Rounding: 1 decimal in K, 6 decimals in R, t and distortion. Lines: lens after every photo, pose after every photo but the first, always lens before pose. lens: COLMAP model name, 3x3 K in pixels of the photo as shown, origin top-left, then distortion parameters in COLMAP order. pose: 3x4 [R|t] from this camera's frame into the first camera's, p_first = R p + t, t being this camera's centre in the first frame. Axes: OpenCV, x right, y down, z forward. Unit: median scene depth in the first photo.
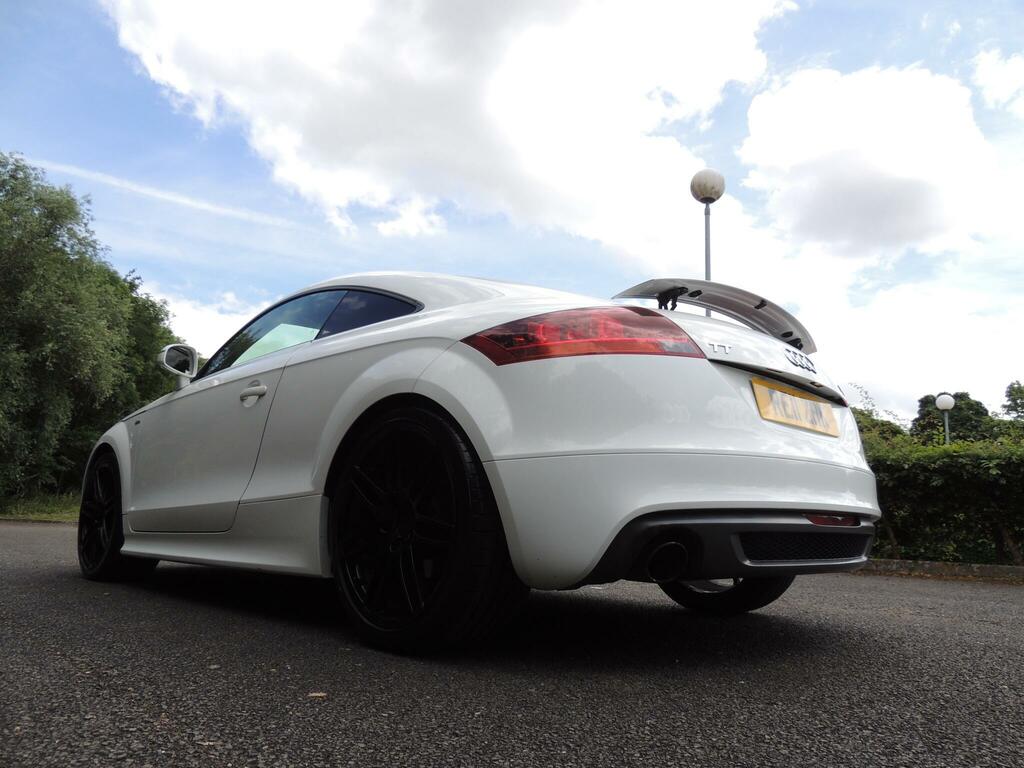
lens RADIAL K [[736.8, 0, 513.0], [0, 736.8, 397.9], [0, 0, 1]] dist [-0.026902, 0.014720]
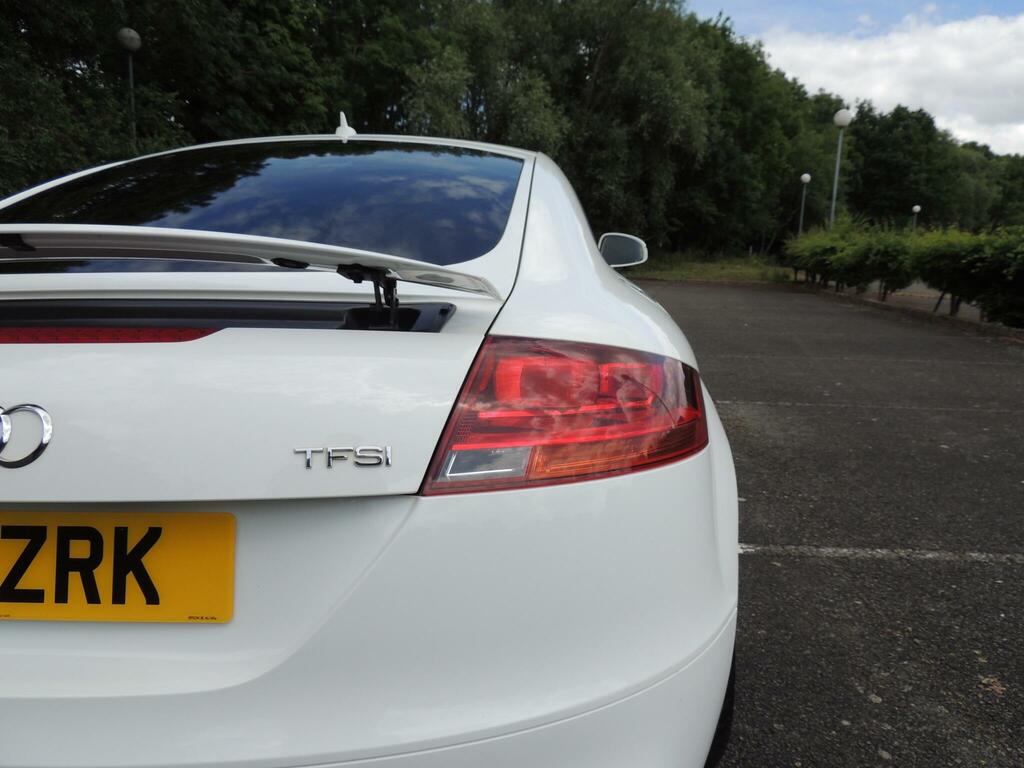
lens RADIAL K [[735.8, 0, 509.8], [0, 735.8, 393.3], [0, 0, 1]] dist [-0.035065, 0.022621]
pose [[0.668949, 0.113330, -0.734618, 0.065230], [0.142467, 0.950437, 0.276356, -0.010074], [0.729528, -0.289527, 0.619648, 0.078693]]
